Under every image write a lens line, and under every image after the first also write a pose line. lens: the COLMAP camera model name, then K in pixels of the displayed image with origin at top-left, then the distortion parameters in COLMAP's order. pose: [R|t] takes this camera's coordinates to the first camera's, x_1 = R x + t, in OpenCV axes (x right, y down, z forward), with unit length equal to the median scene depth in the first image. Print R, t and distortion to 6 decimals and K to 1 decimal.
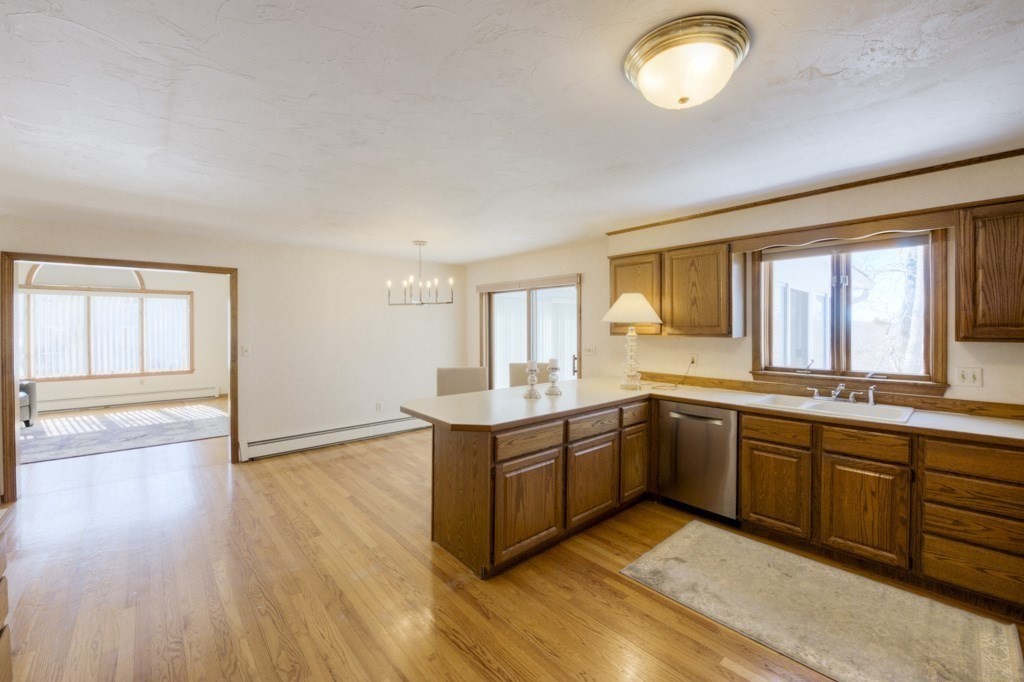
lens RADIAL K [[419.5, 0, 508.4], [0, 419.5, 329.5], [0, 0, 1]] dist [-0.016974, -0.000124]
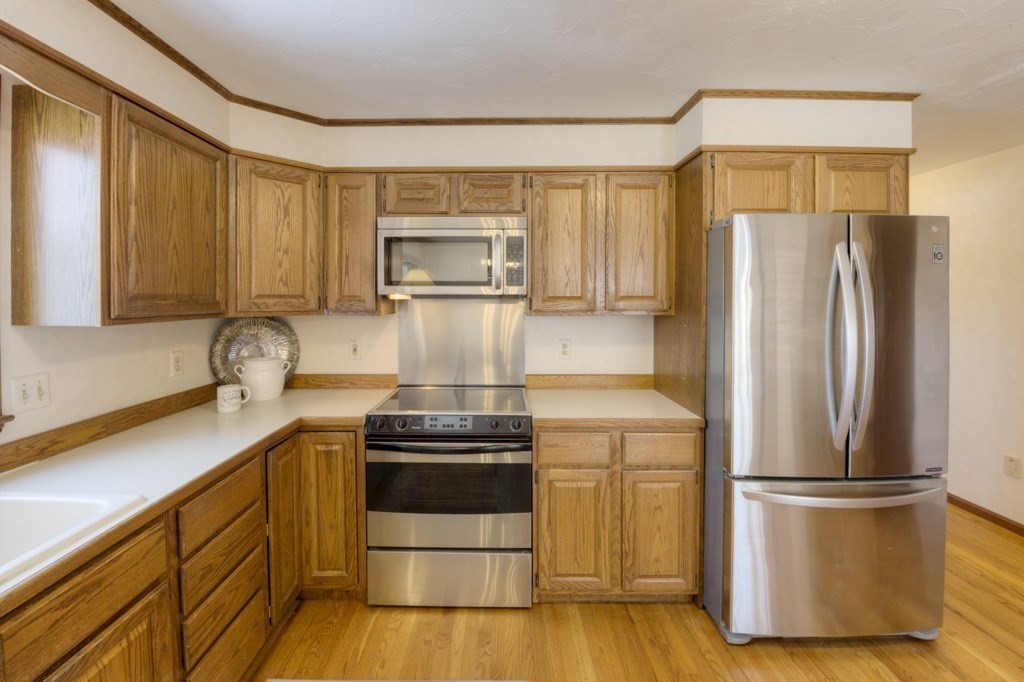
lens RADIAL K [[418.4, 0, 490.8], [0, 418.4, 306.3], [0, 0, 1]] dist [-0.025703, -0.000012]
pose [[-0.734010, -0.006505, 0.679108, 0.273198], [0.012483, 0.999656, 0.023068, -0.003058], [-0.679024, 0.025409, -0.733676, 0.858965]]
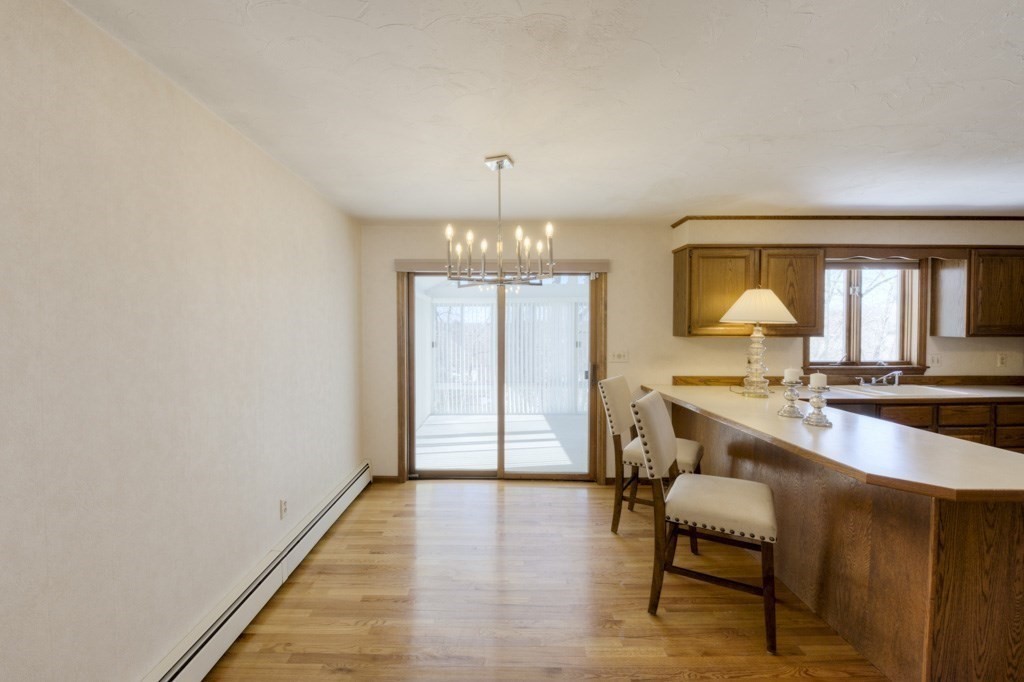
lens RADIAL K [[419.5, 0, 508.4], [0, 419.5, 329.5], [0, 0, 1]] dist [-0.016974, -0.000124]
pose [[0.664366, -0.002656, 0.747403, -0.925821], [0.003801, 0.999993, 0.000175, -0.003866], [-0.747398, 0.002724, 0.664371, 1.026642]]
